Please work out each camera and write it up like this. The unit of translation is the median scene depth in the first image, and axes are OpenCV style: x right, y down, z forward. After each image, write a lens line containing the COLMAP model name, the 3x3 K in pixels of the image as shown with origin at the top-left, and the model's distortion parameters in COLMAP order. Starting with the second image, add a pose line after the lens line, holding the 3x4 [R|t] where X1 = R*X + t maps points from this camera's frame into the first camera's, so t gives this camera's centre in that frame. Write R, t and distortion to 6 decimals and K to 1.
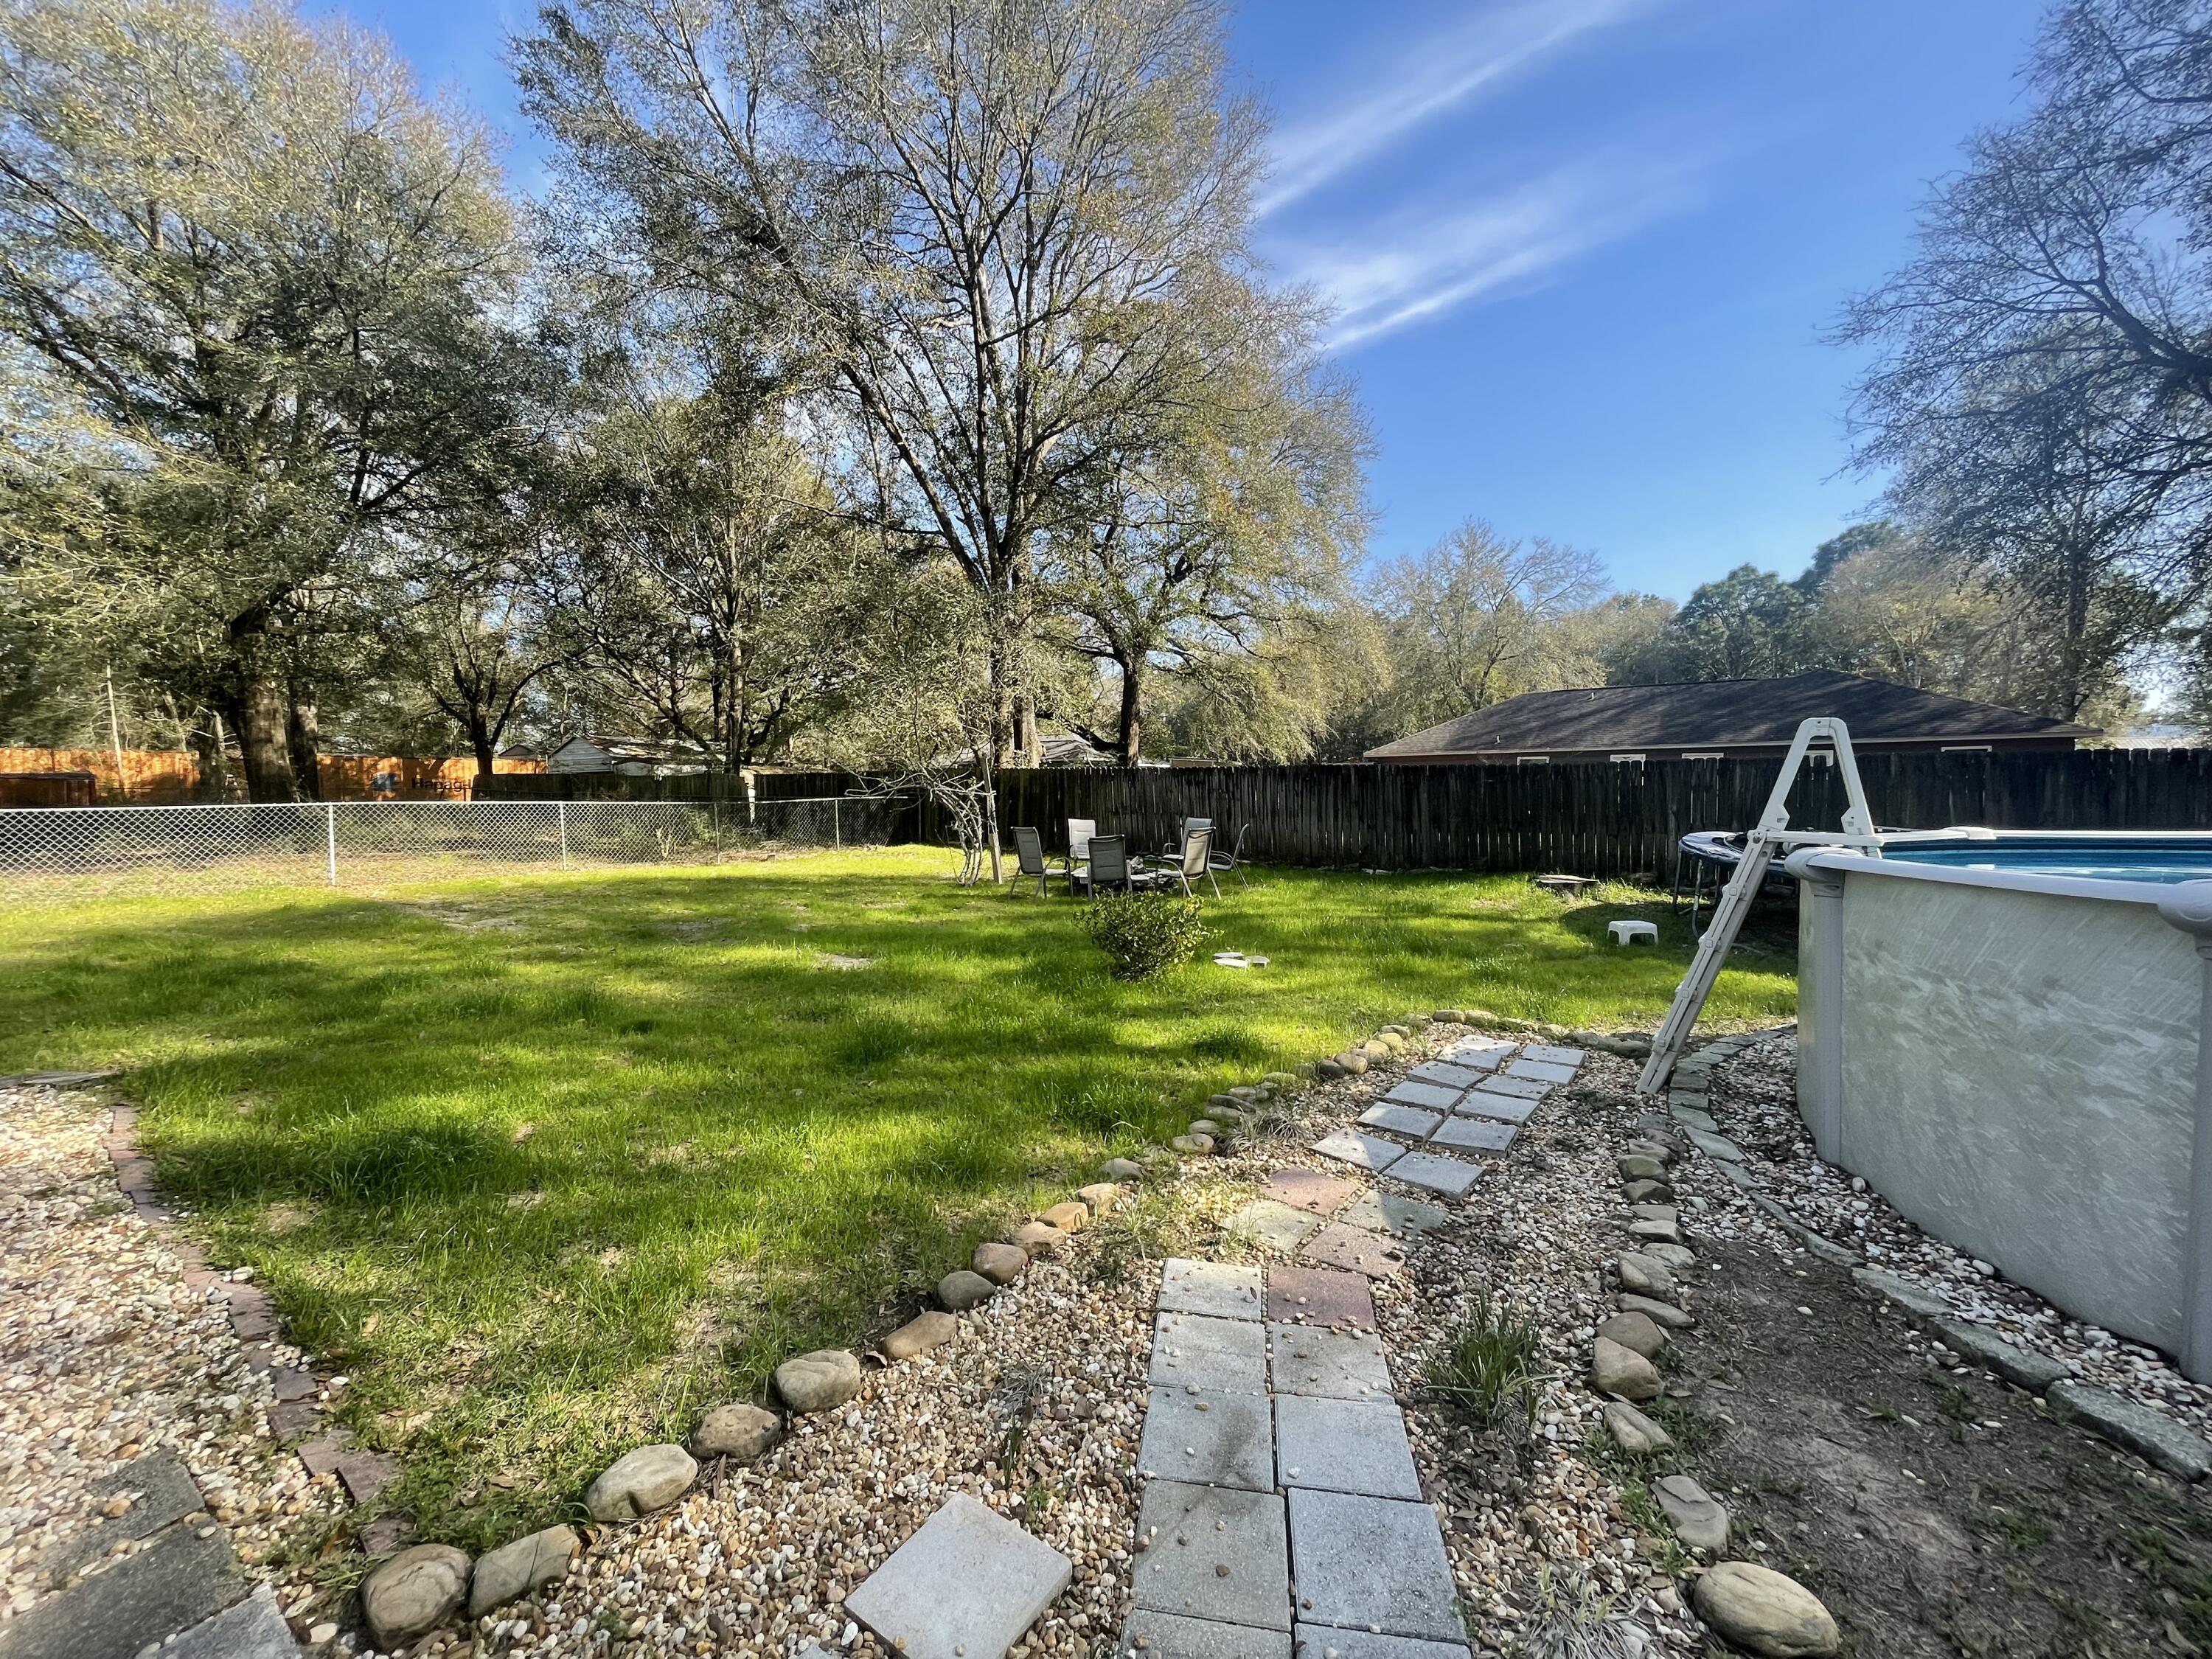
lens RADIAL K [[882.2, 0, 1115.1], [0, 882.2, 840.0], [0, 0, 1]] dist [-0.001982, 0.000281]
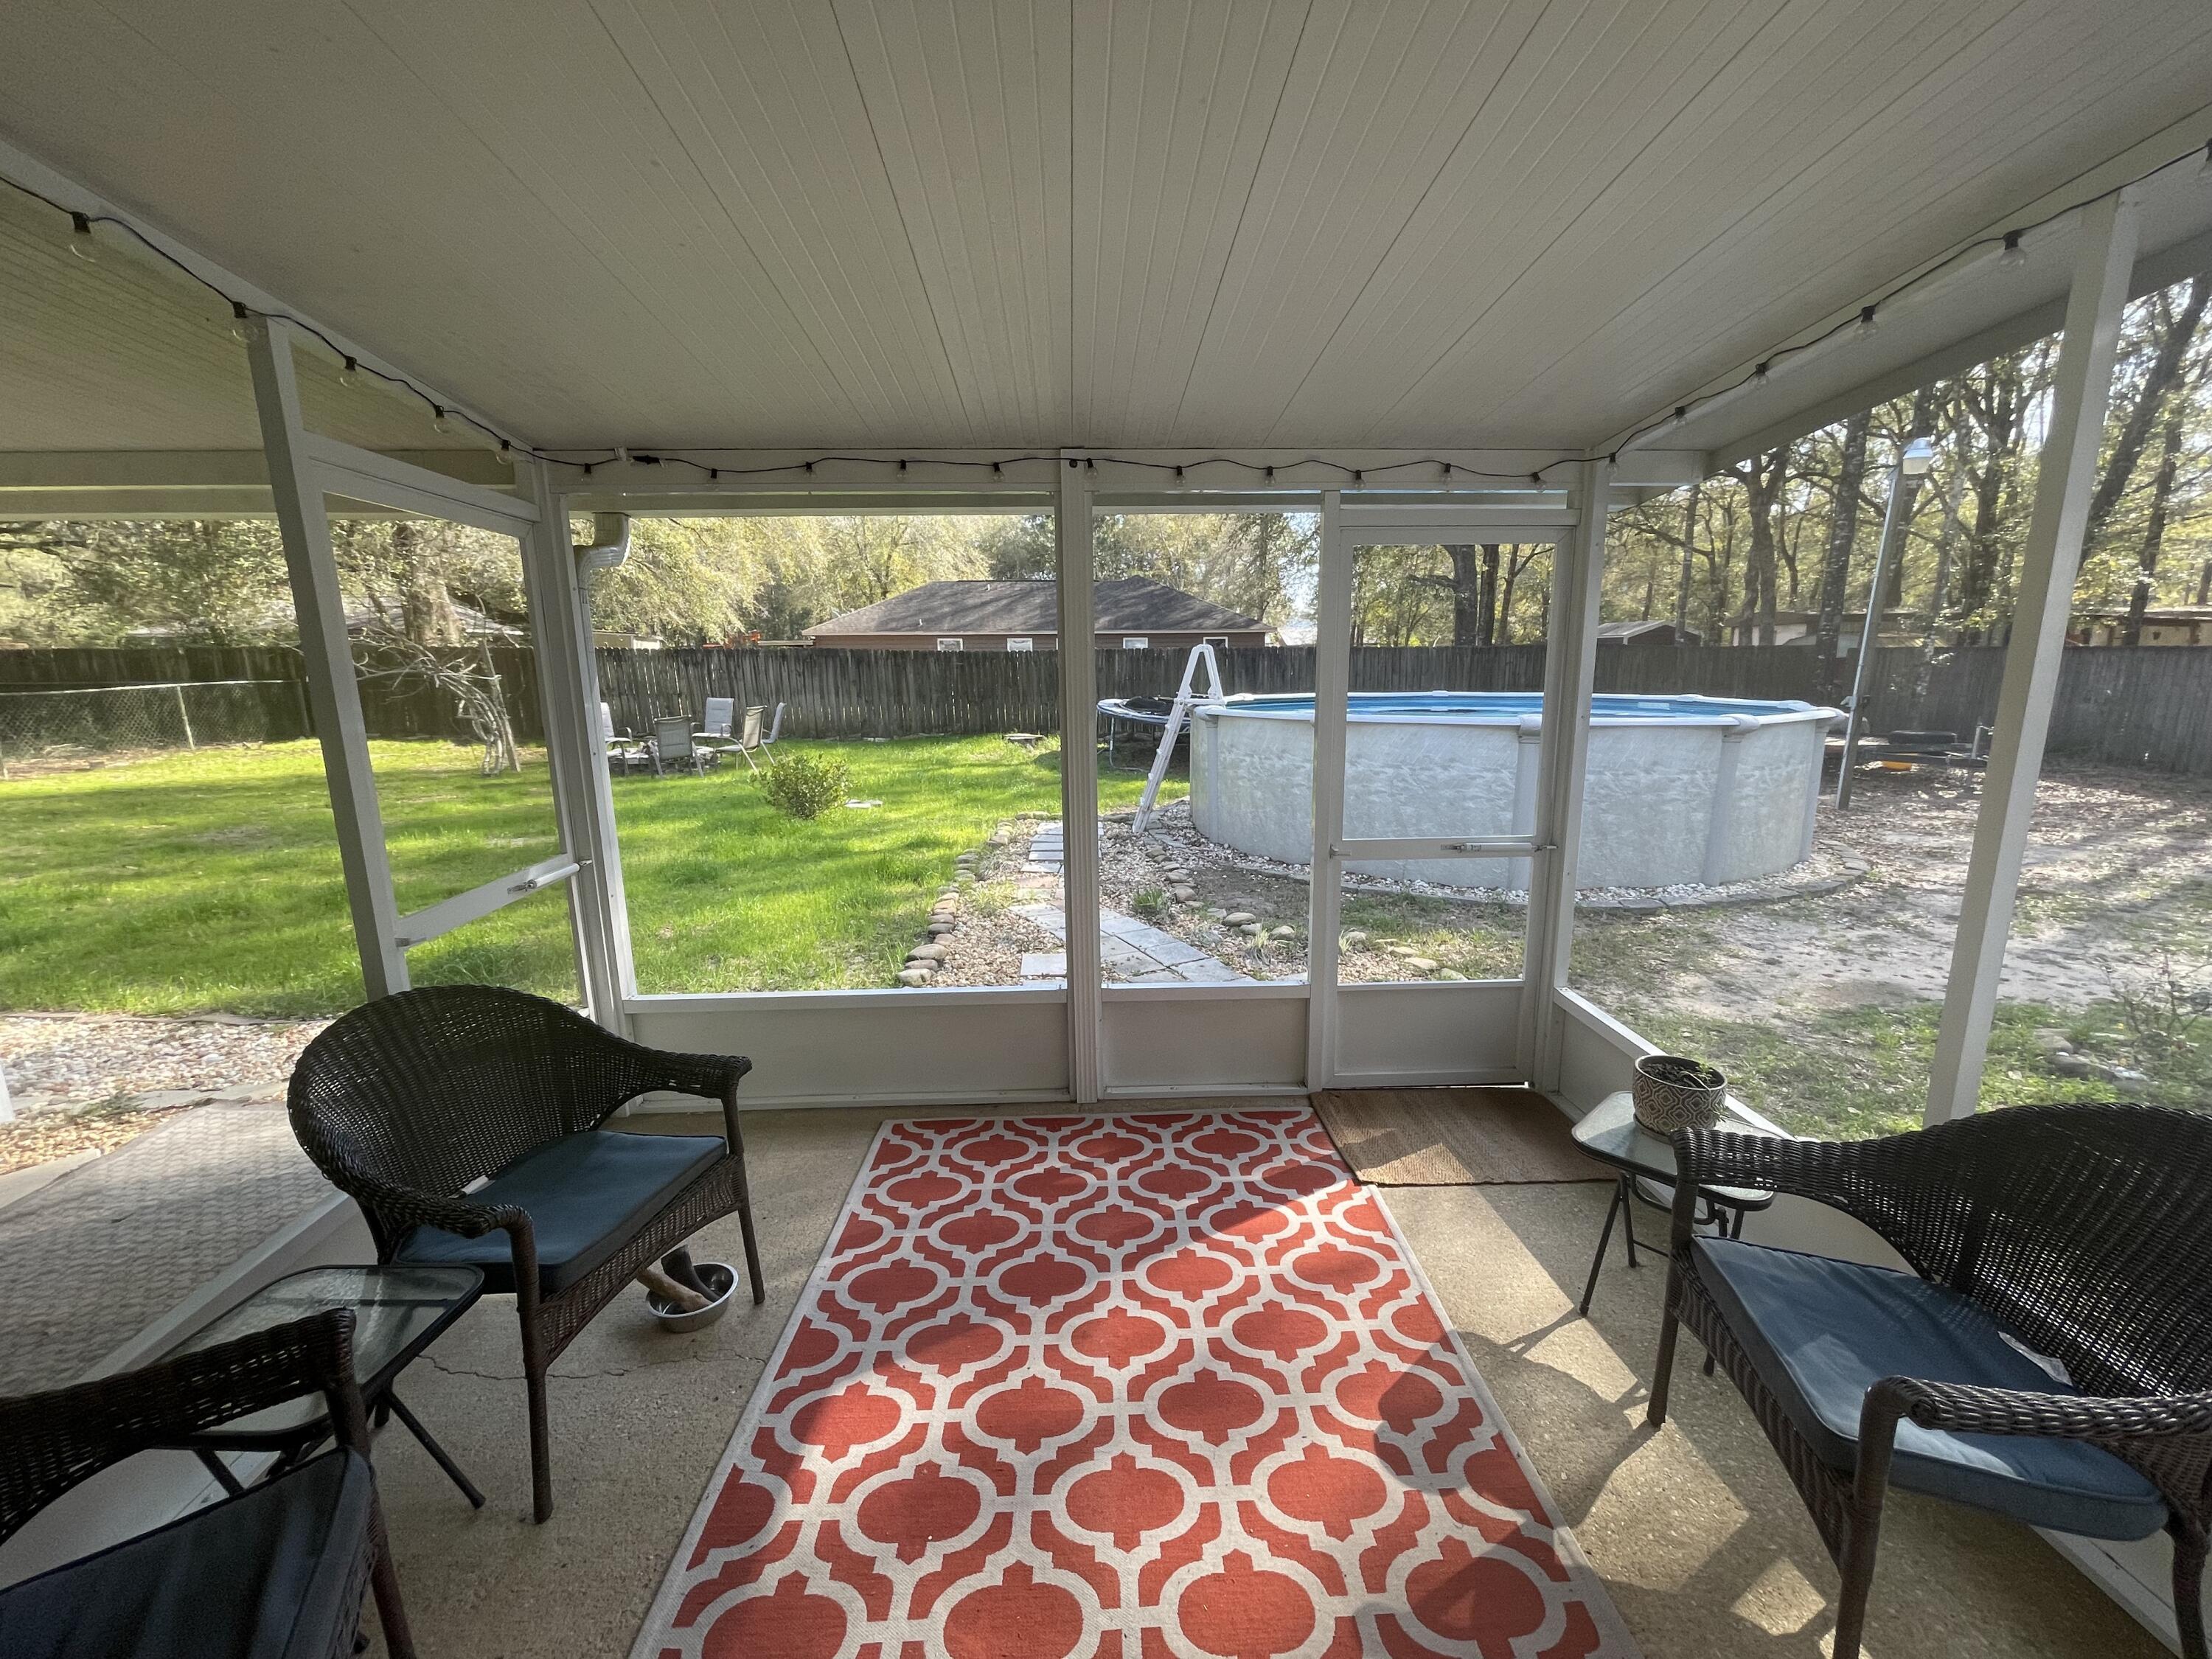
lens RADIAL K [[882.2, 0, 1117.2], [0, 882.2, 848.5], [0, 0, 1]] dist [-0.001982, 0.000281]
pose [[0.782887, -0.128501, 0.608749, -0.441058], [0.035858, 0.986131, 0.162047, -0.001769], [-0.621130, -0.105036, 0.776637, -0.353147]]
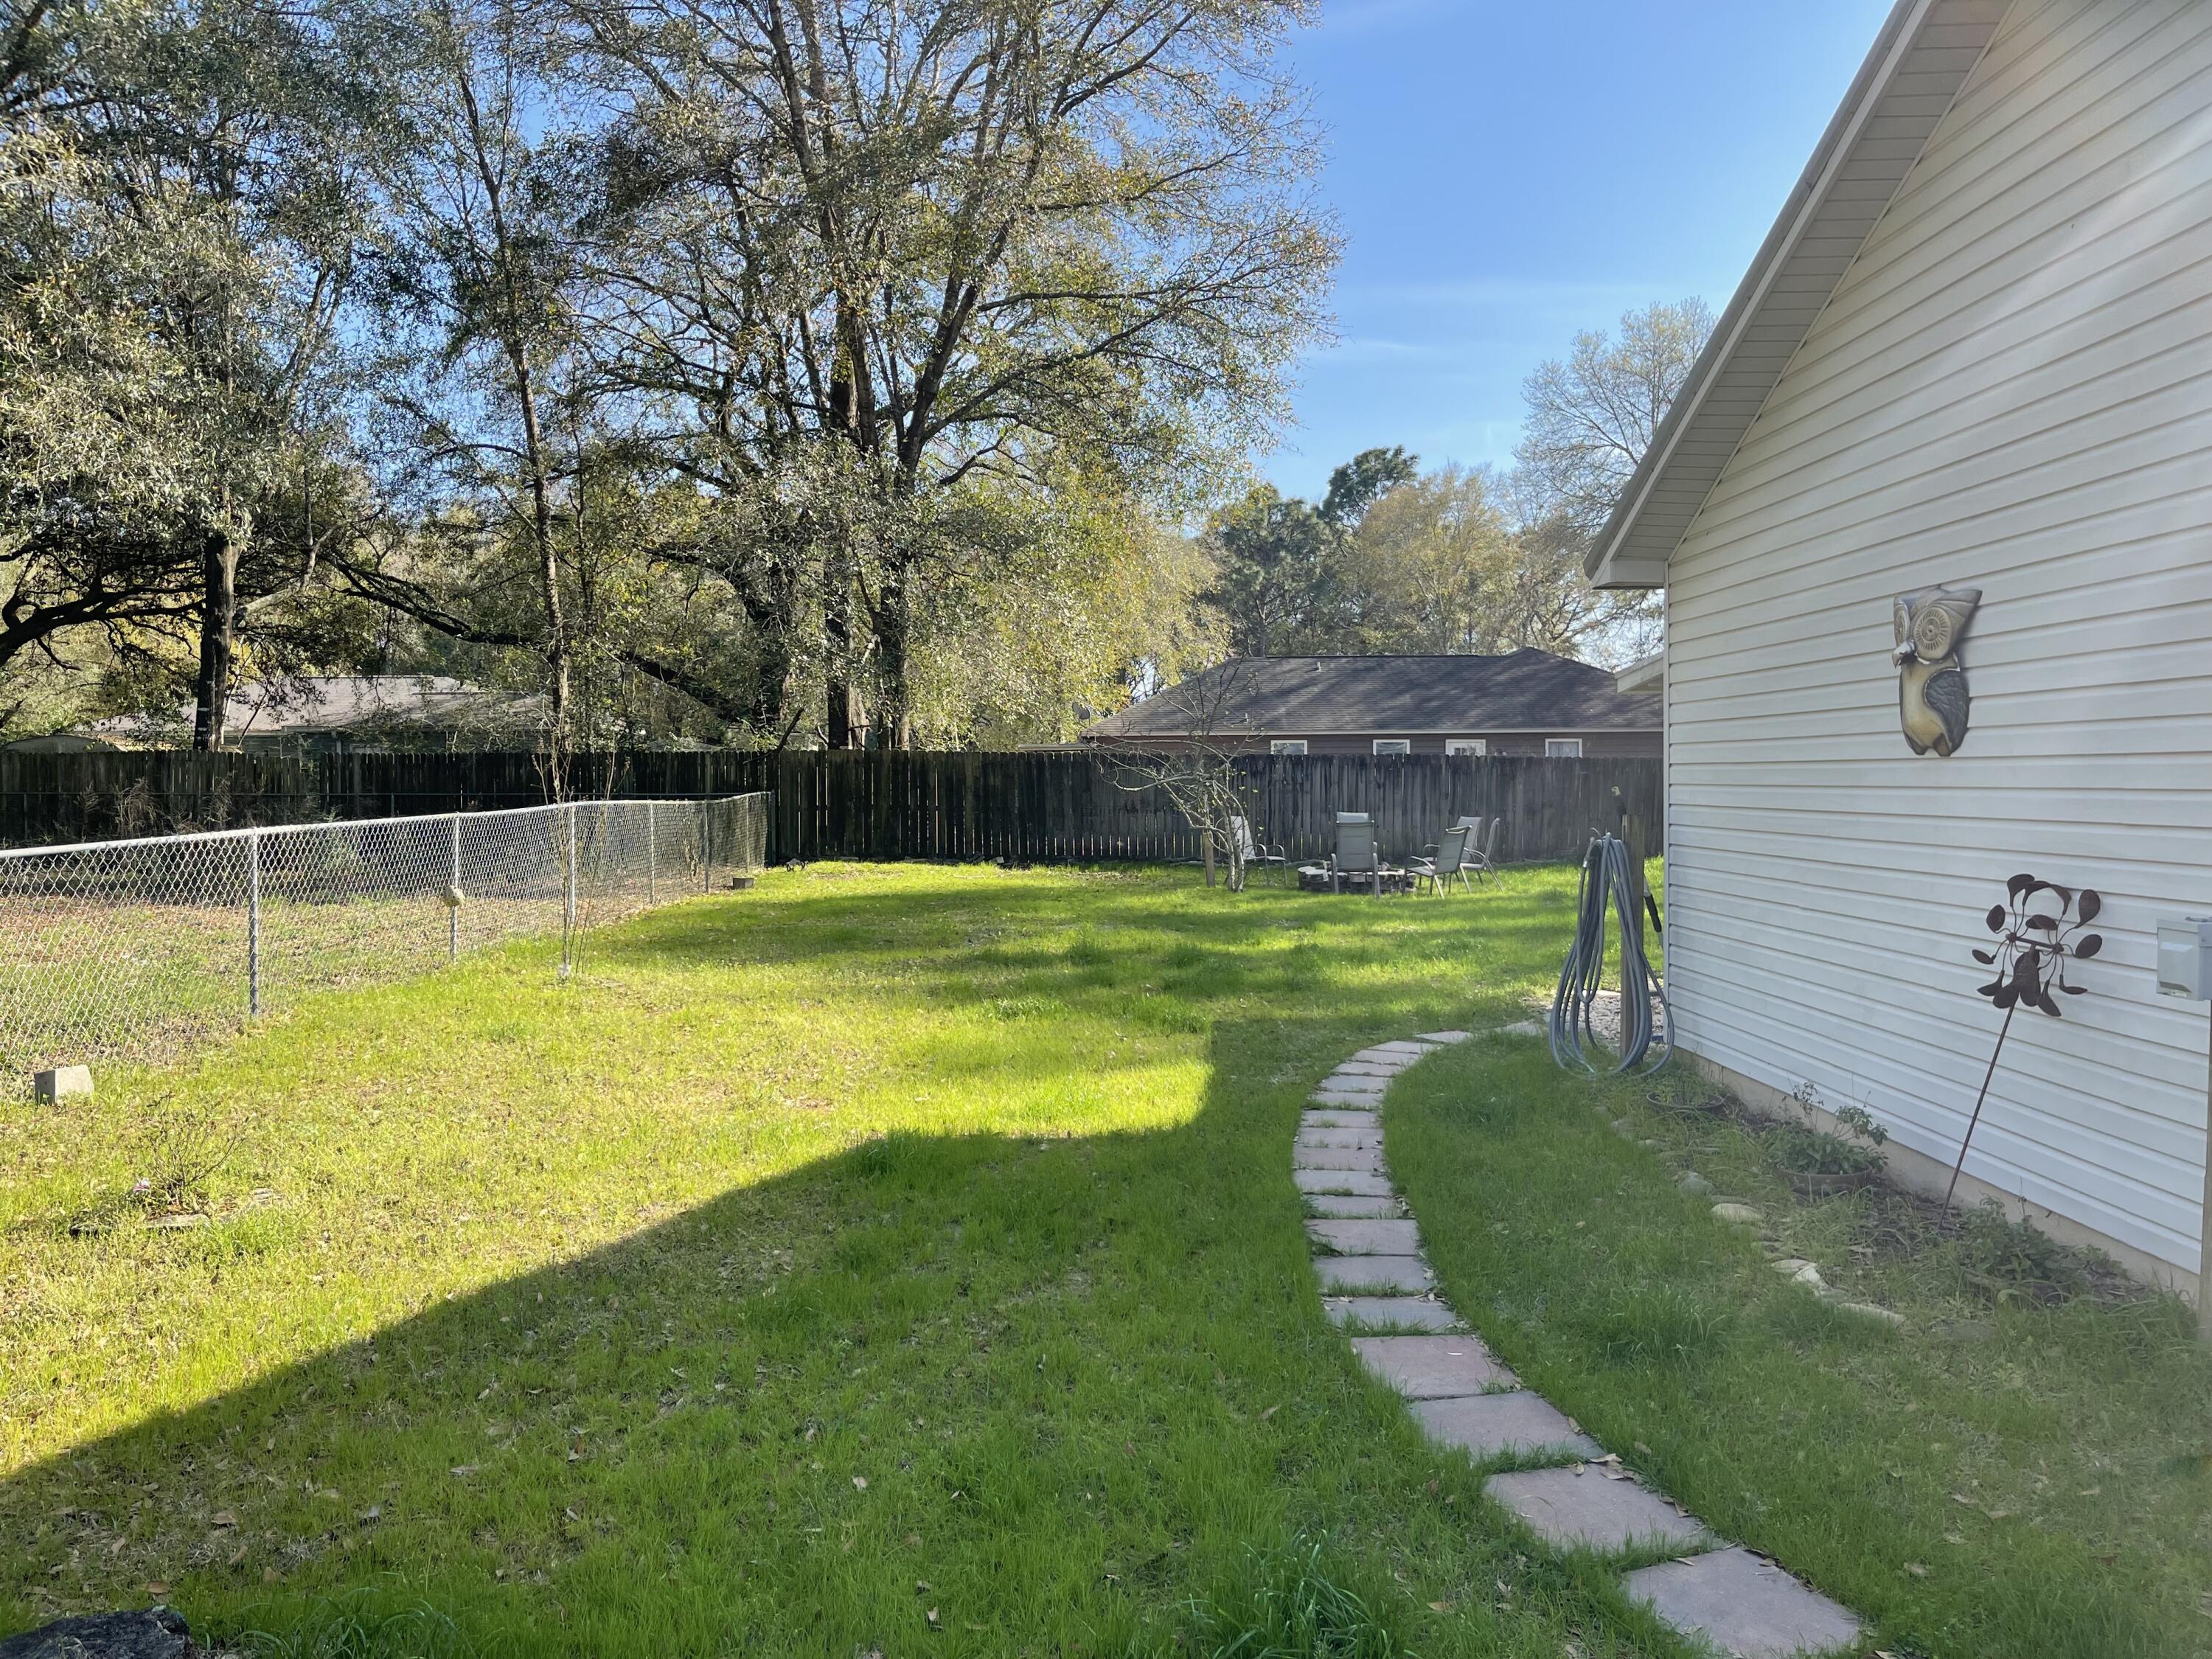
lens RADIAL K [[1665.2, 0, 1103.3], [0, 1665.2, 831.0], [0, 0, 1]] dist [0.013177, -0.017290]
pose [[0.799438, -0.017883, 0.600482, -2.418463], [0.034232, 0.999289, -0.015815, 0.026604], [-0.599772, 0.033199, 0.799482, -0.441210]]
